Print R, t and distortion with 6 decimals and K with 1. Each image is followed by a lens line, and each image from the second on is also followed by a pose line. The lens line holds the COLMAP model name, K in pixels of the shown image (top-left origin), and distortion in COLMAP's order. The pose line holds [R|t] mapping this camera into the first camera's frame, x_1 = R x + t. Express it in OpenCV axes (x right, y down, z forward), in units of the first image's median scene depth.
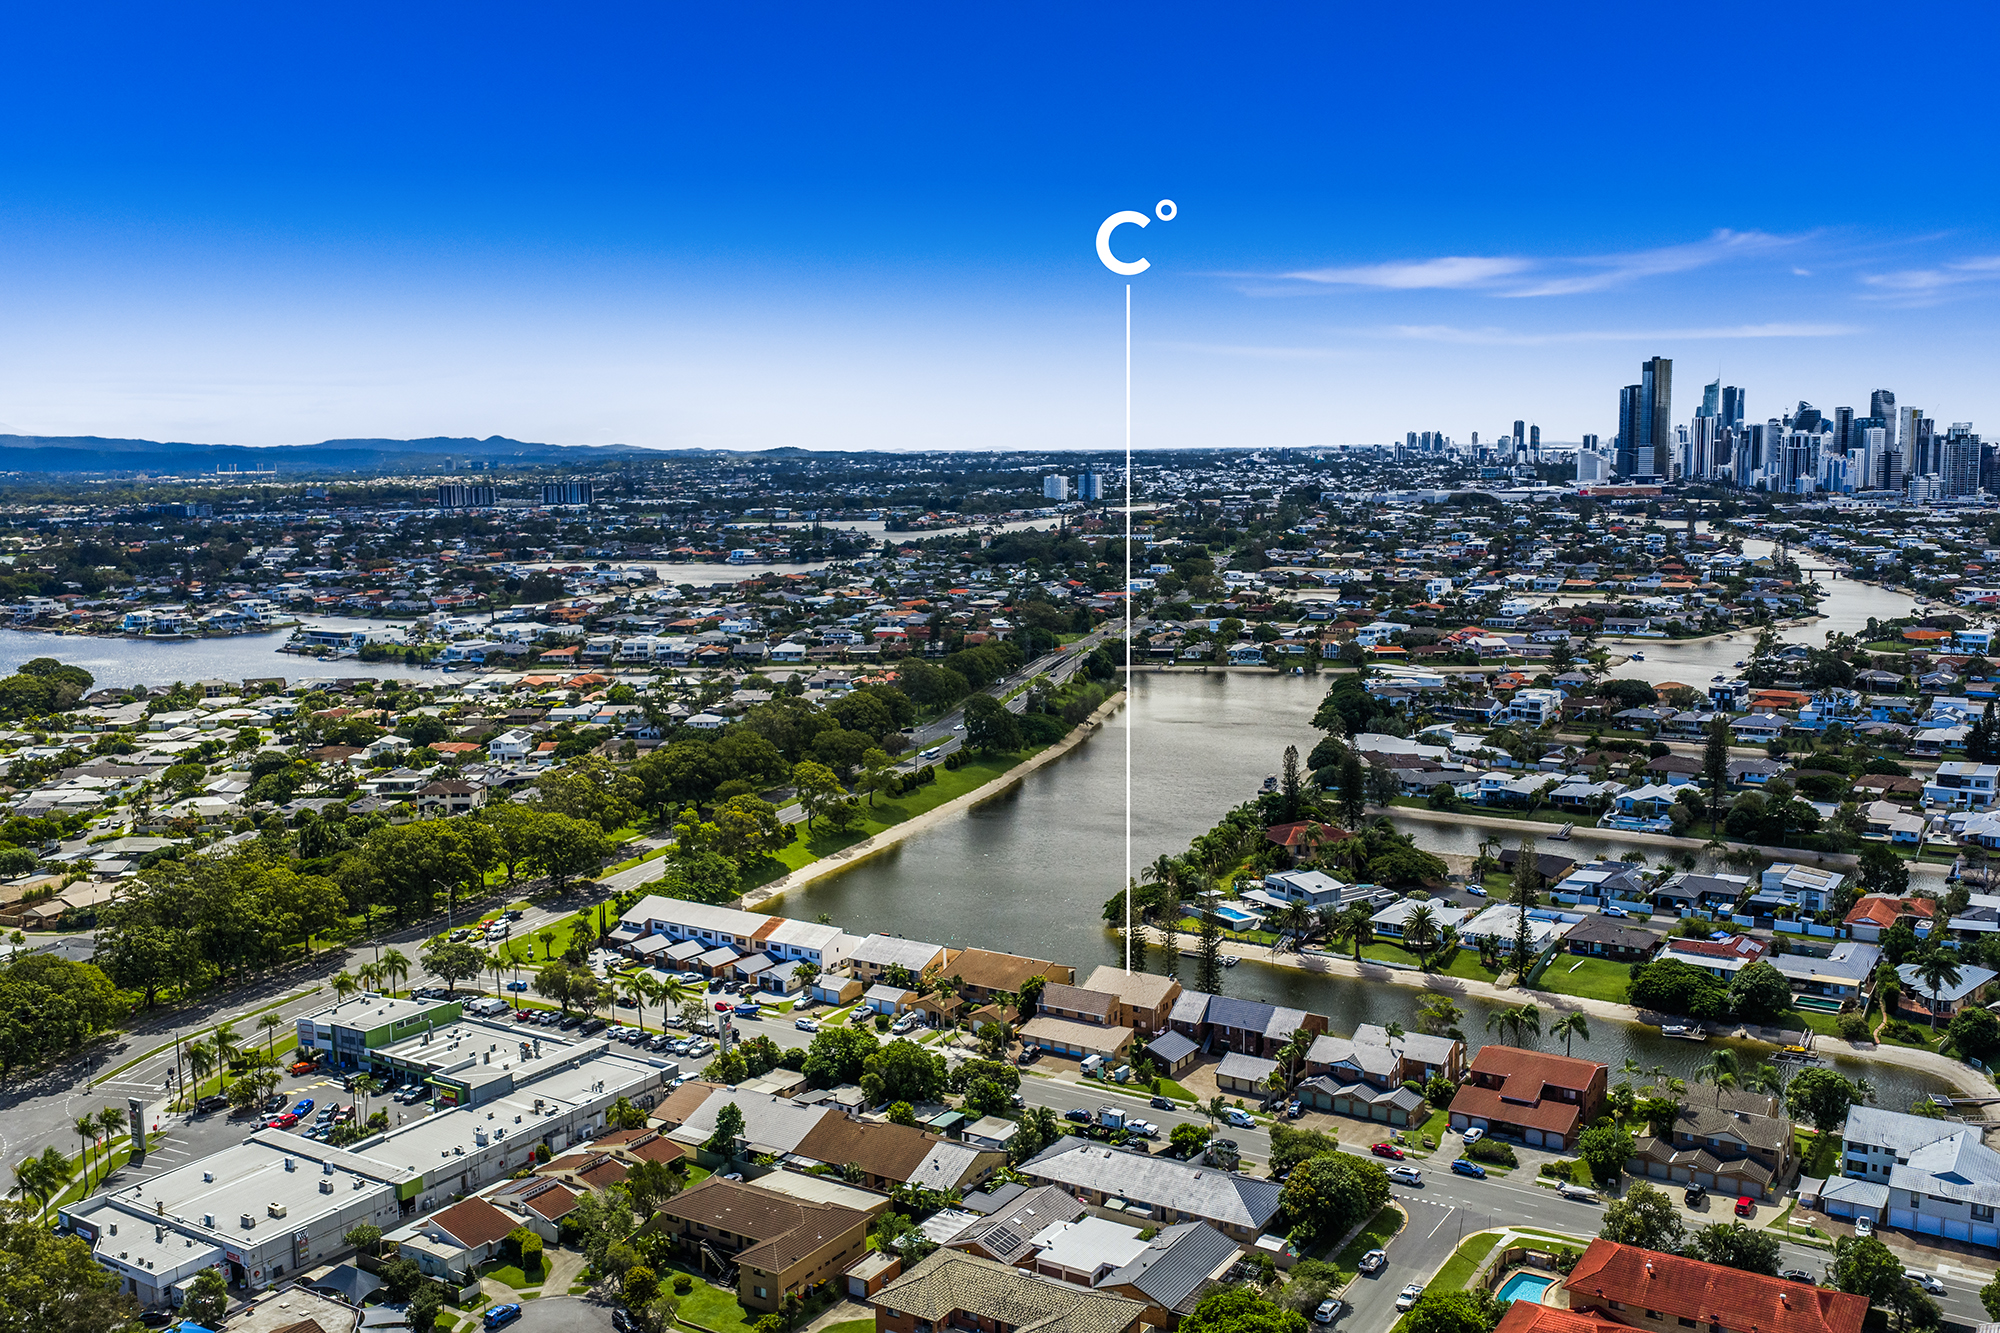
lens RADIAL K [[1707.7, 0, 1000.0], [0, 1707.7, 666.5], [0, 0, 1]] dist [0.043432, -0.084015]
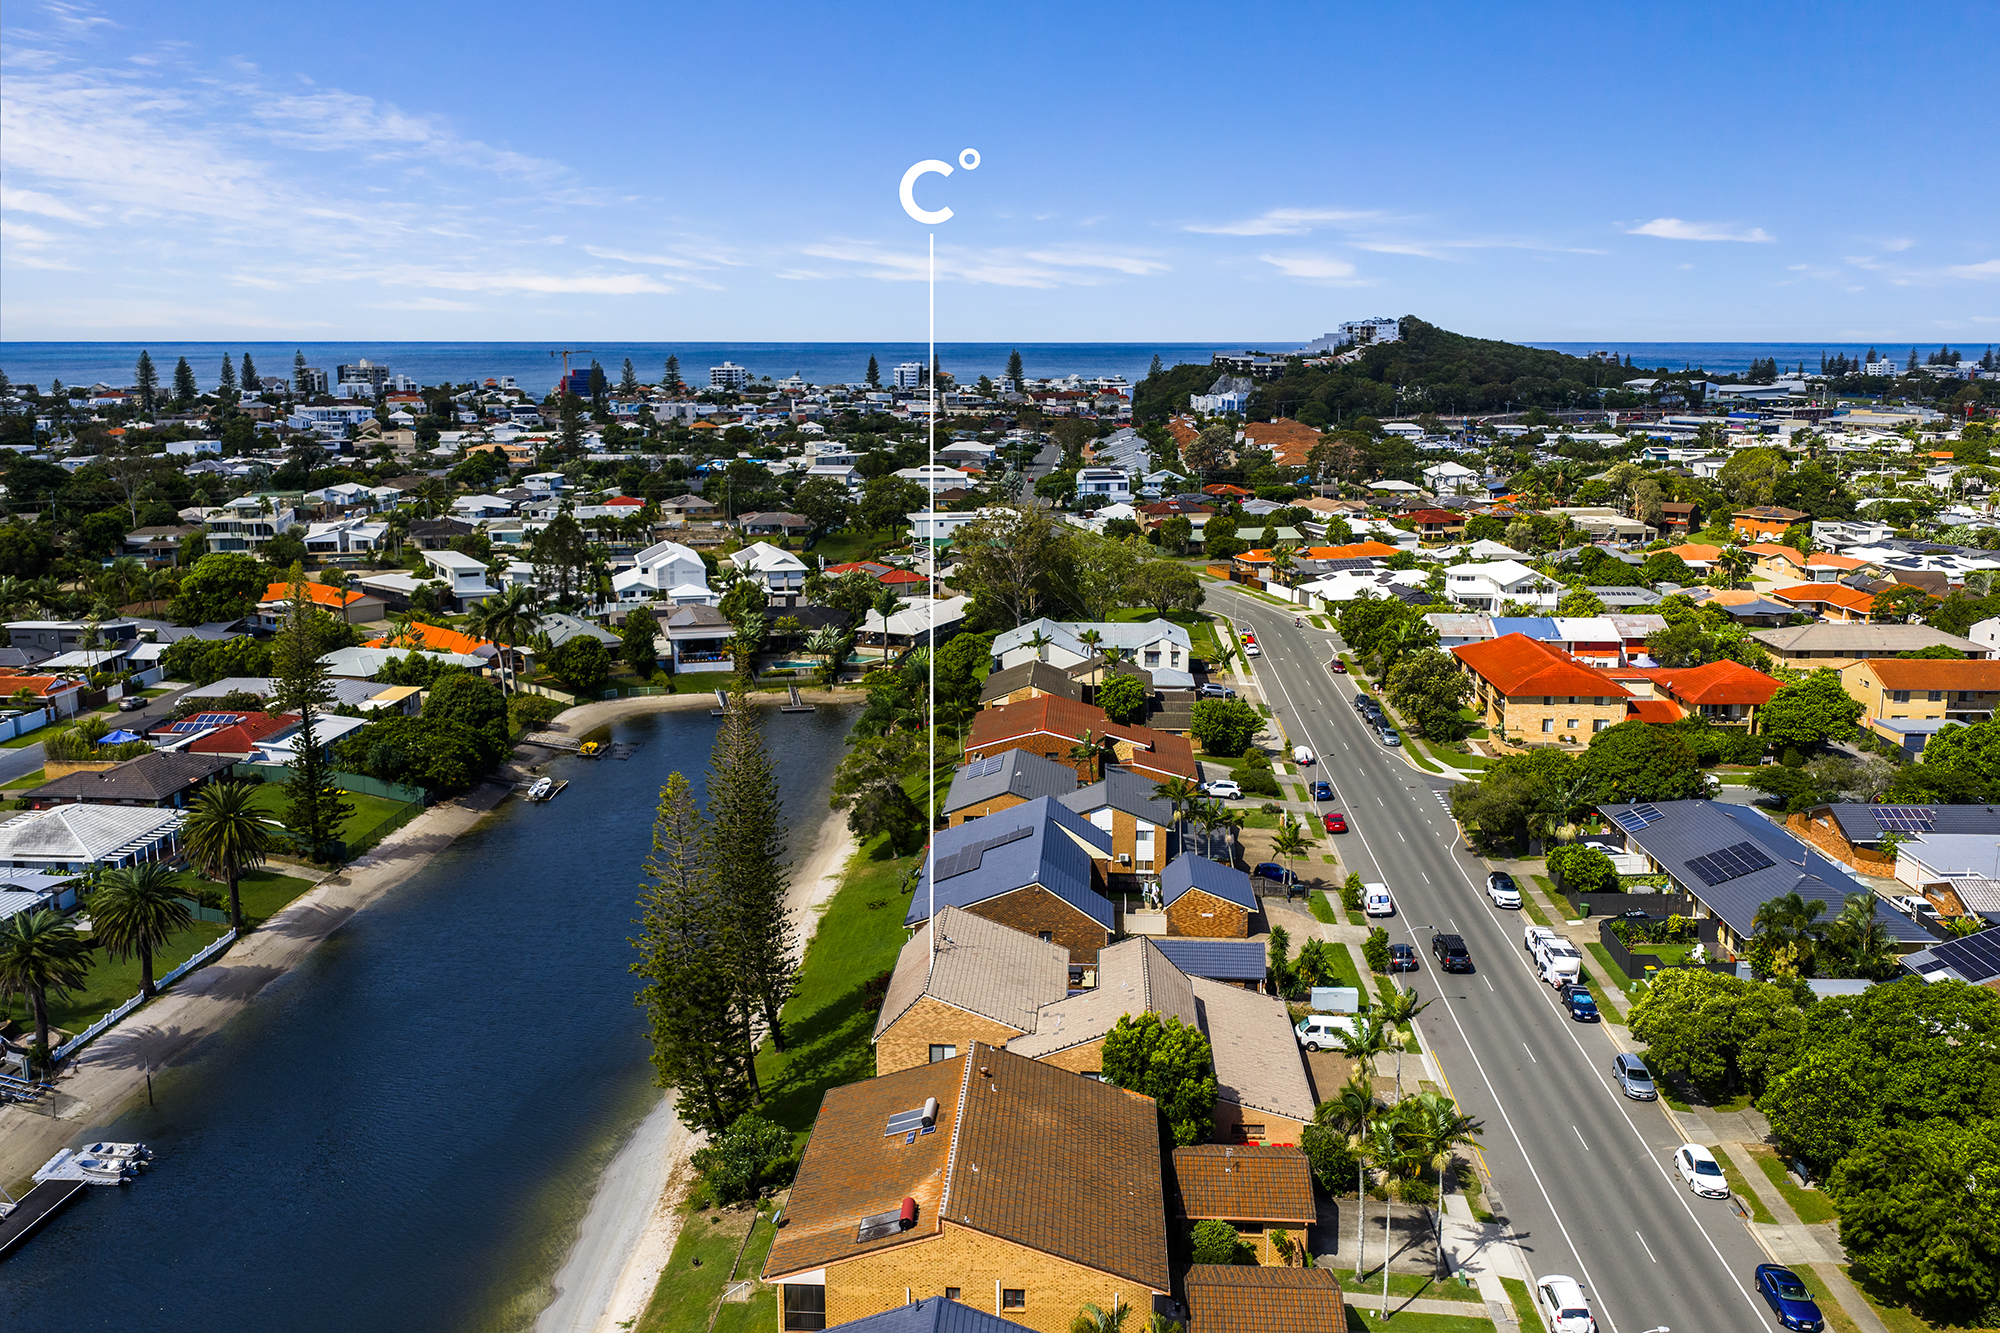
lens RADIAL K [[1707.7, 0, 1000.0], [0, 1707.7, 666.5], [0, 0, 1]] dist [0.043432, -0.084015]
pose [[-0.501913, -0.150124, 0.851790, -0.205379], [0.118461, 0.963609, 0.239634, 0.030420], [-0.856767, 0.221179, -0.465865, 1.001982]]
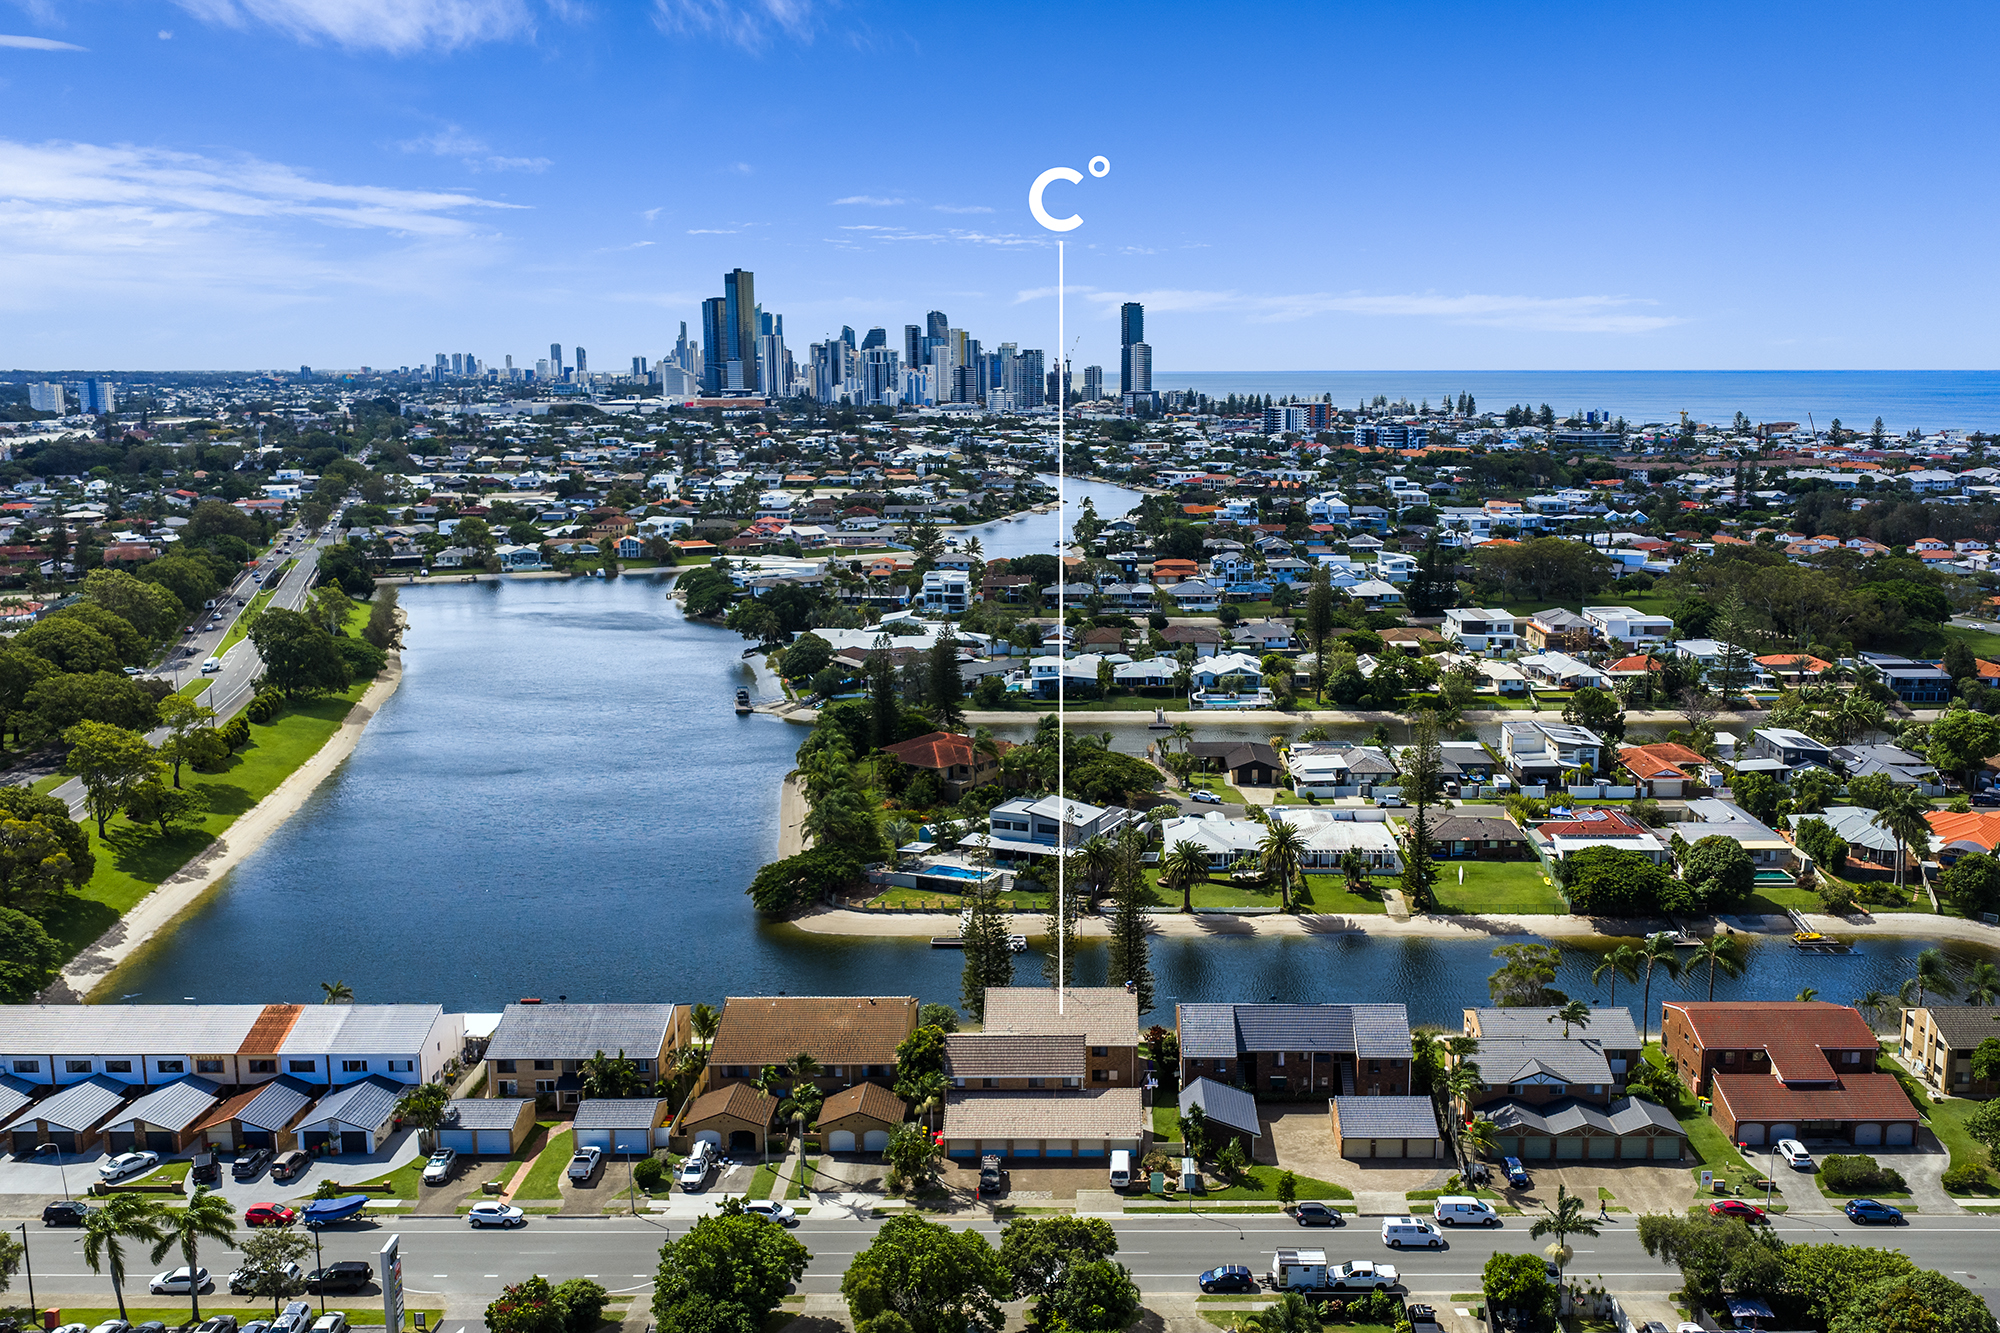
lens RADIAL K [[1707.7, 0, 1000.0], [0, 1707.7, 666.5], [0, 0, 1]] dist [0.043432, -0.084015]
pose [[0.838294, -0.075345, 0.539987, -0.220942], [0.056881, 0.997087, 0.050821, 0.033317], [-0.542243, -0.011888, 0.840137, 0.463147]]
